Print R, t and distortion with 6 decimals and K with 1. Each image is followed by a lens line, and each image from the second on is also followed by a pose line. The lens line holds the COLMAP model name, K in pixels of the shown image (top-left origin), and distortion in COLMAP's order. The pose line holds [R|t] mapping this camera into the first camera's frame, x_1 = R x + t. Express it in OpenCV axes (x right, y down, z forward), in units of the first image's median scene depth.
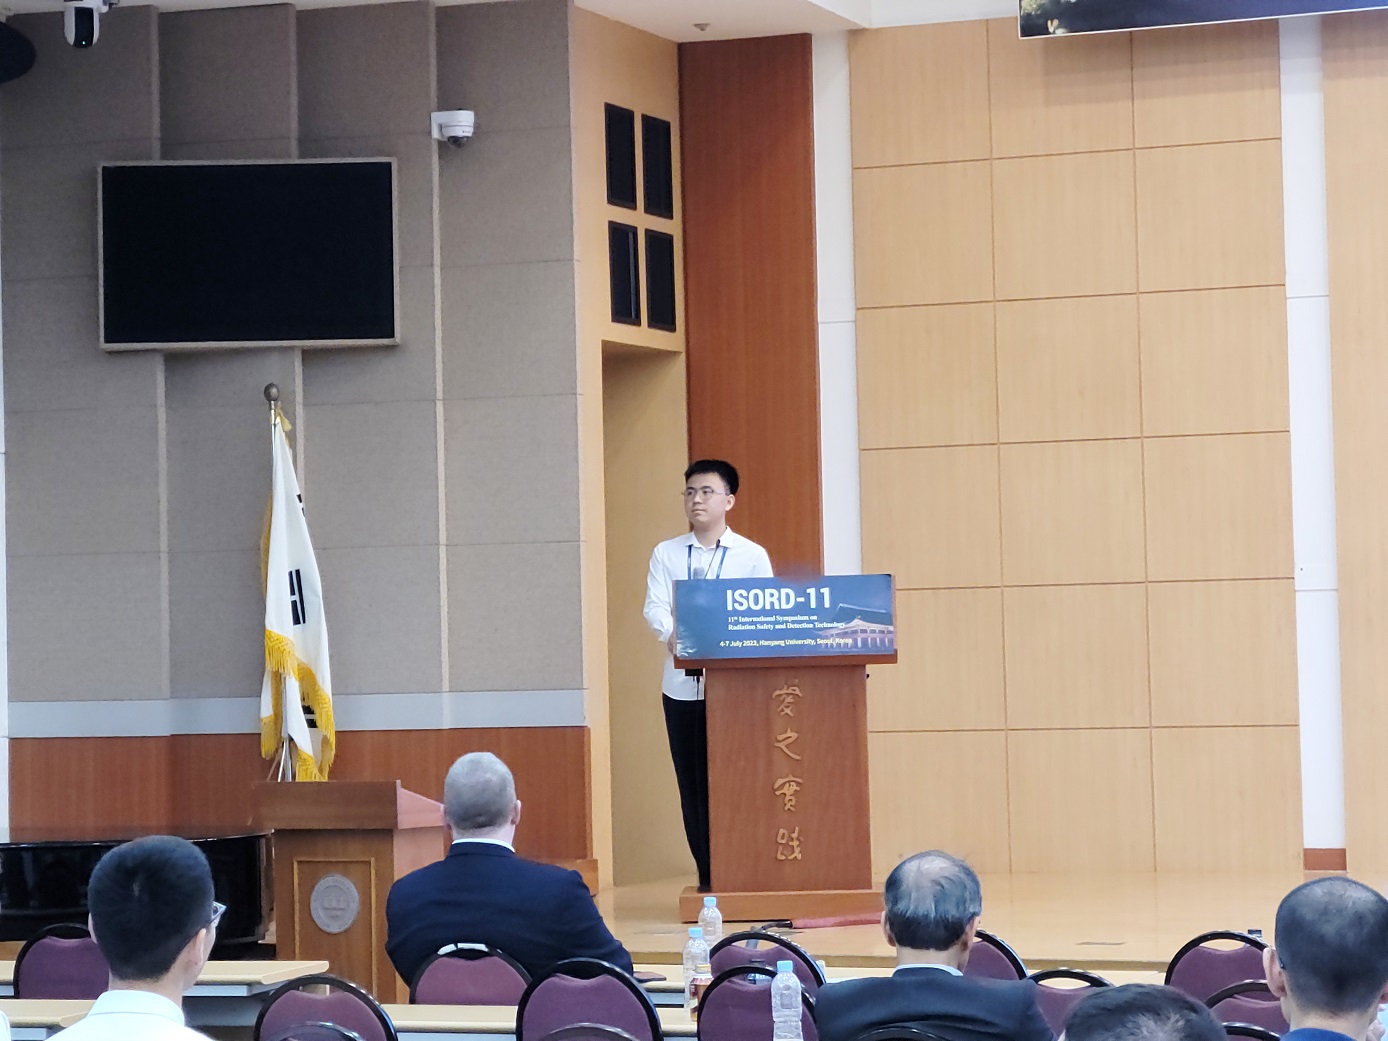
lens RADIAL K [[4130.5, 0, 617.4], [0, 4130.5, 517.7], [0, 0, 1]] dist [0.051083, 0.434210]
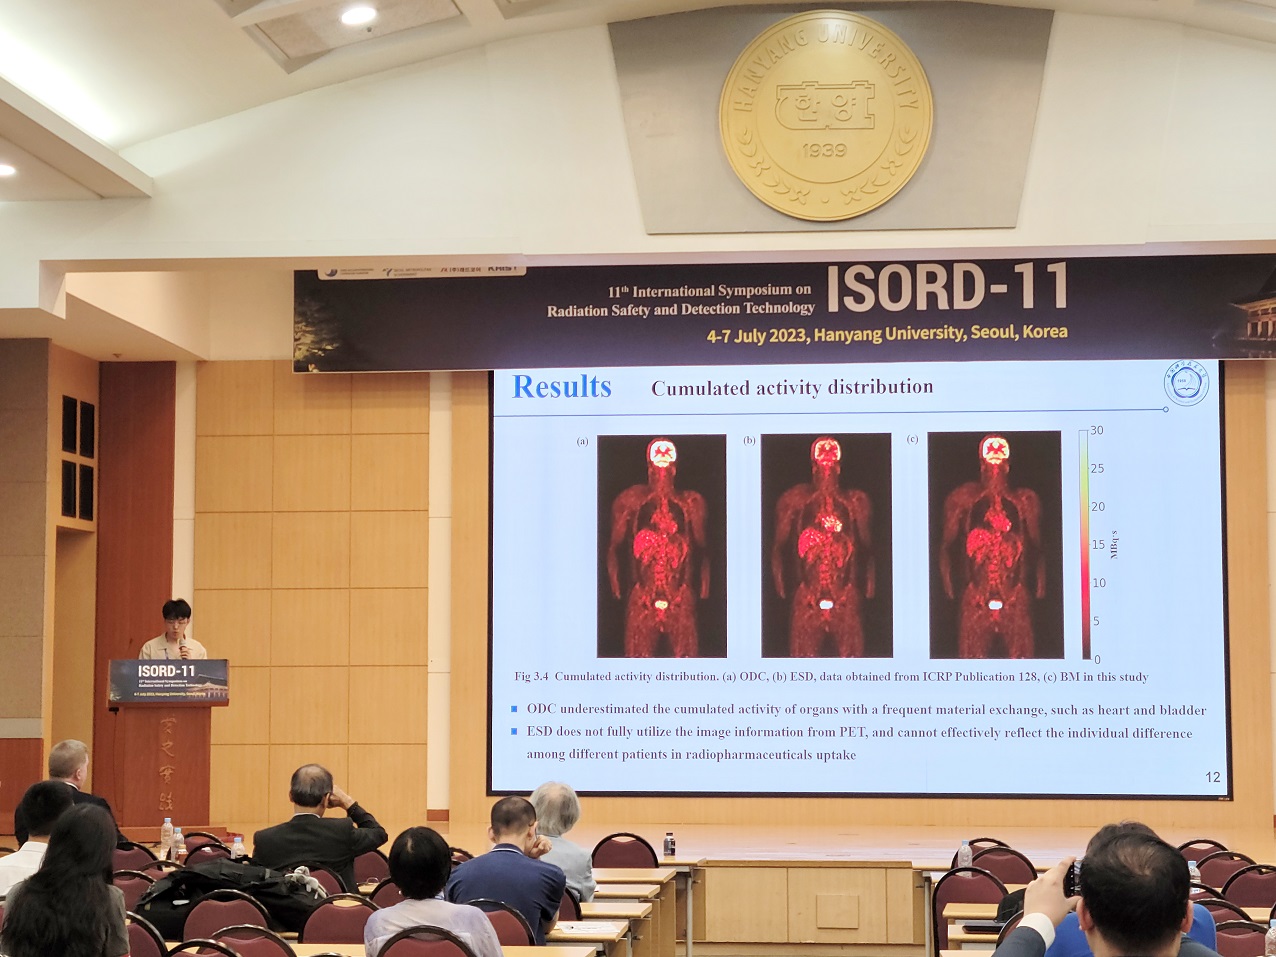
lens RADIAL K [[2772.2, 0, 716.5], [0, 2772.2, 476.2], [0, 0, 1]] dist [-0.013810, 0.741772]
pose [[0.957896, 0.044250, 0.283686, -0.073500], [-0.029845, 0.998046, -0.054901, -0.006183], [-0.285560, 0.044123, 0.957344, -0.254593]]
